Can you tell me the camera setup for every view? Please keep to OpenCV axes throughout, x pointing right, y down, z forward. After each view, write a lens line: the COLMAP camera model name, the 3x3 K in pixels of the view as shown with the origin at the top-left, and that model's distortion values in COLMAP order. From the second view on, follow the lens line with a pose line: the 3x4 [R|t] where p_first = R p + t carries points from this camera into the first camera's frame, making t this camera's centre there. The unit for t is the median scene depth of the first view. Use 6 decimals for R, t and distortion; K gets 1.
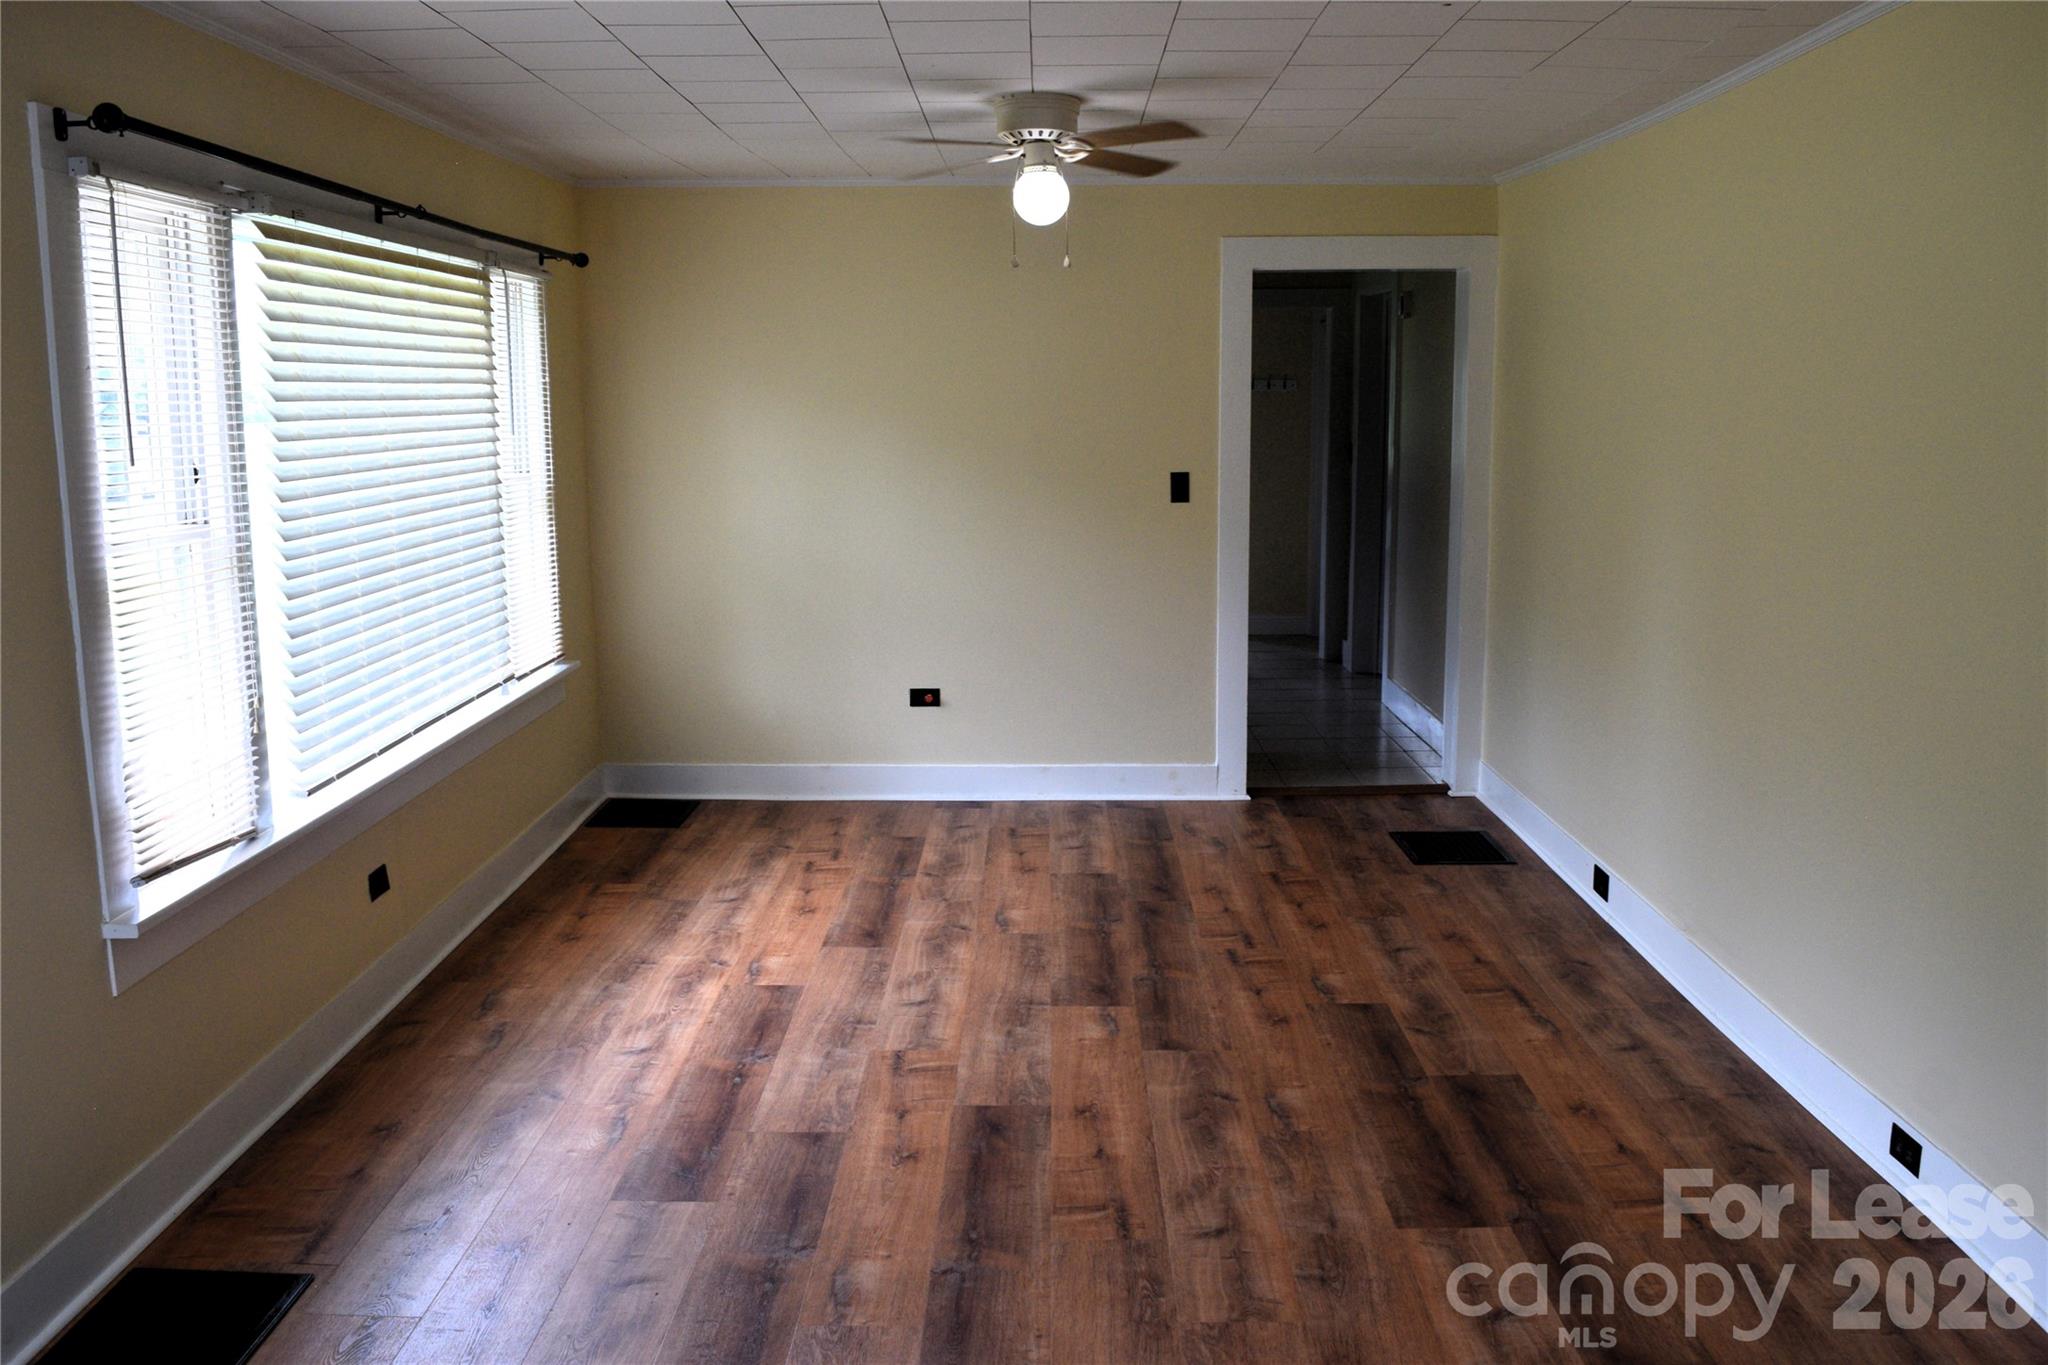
lens RADIAL K [[1728.9, 0, 1024.0], [0, 1728.9, 682.5], [0, 0, 1]] dist [-0.084390, 0.001765]
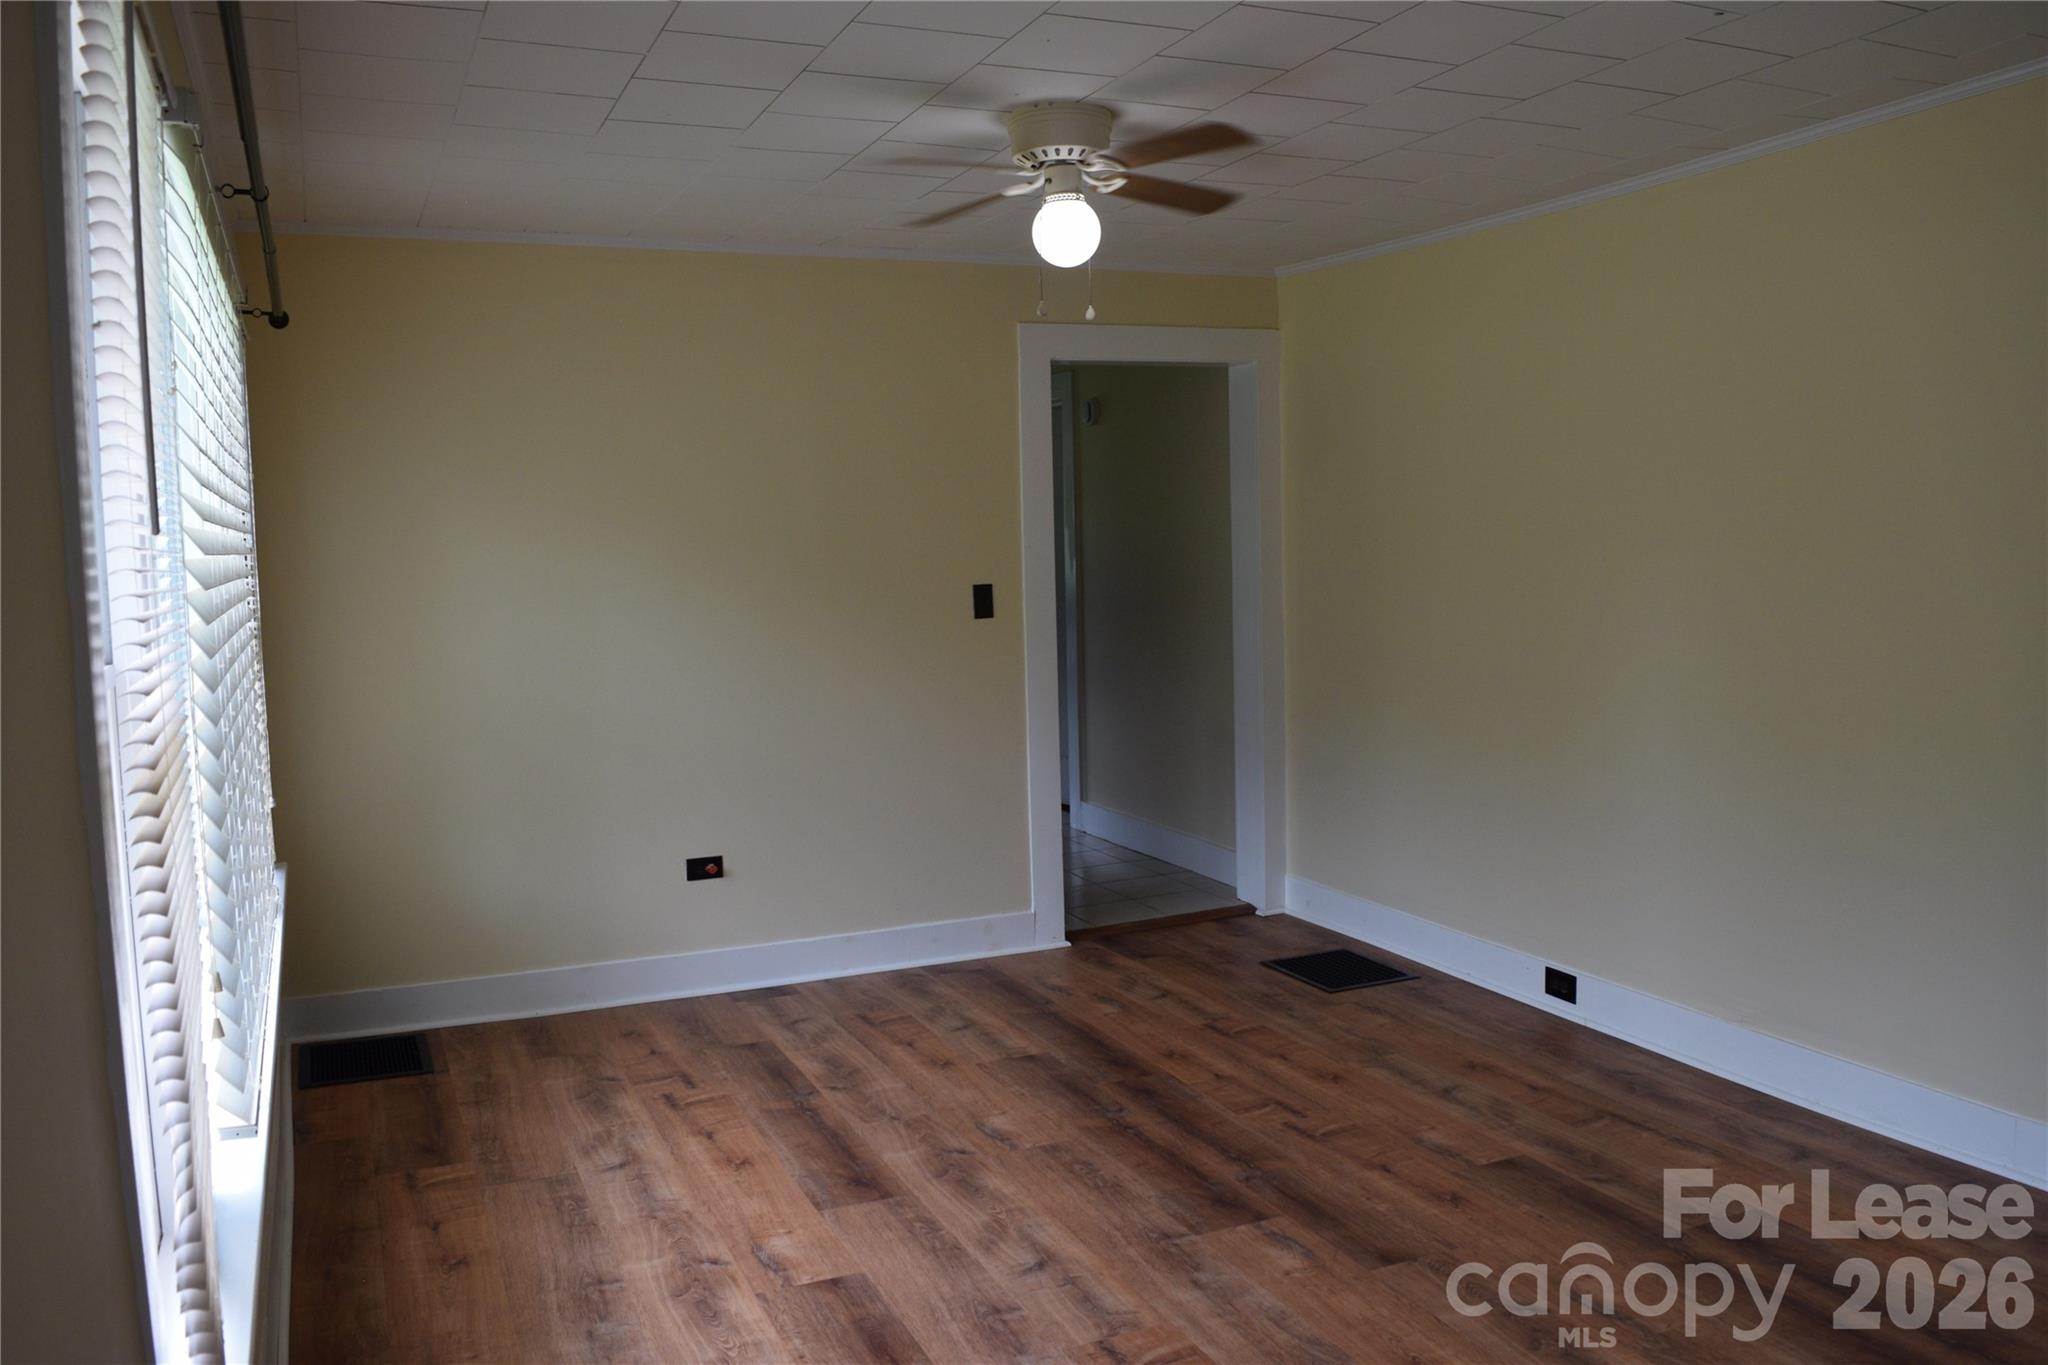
lens RADIAL K [[1635.4, 0, 1039.4], [0, 1635.4, 677.5], [0, 0, 1]] dist [-0.090547, 0.008109]
pose [[0.903958, -0.053054, 0.424318, -0.314231], [0.089990, 0.993654, -0.067472, -0.019732], [-0.418046, 0.099176, 0.902996, 0.306609]]
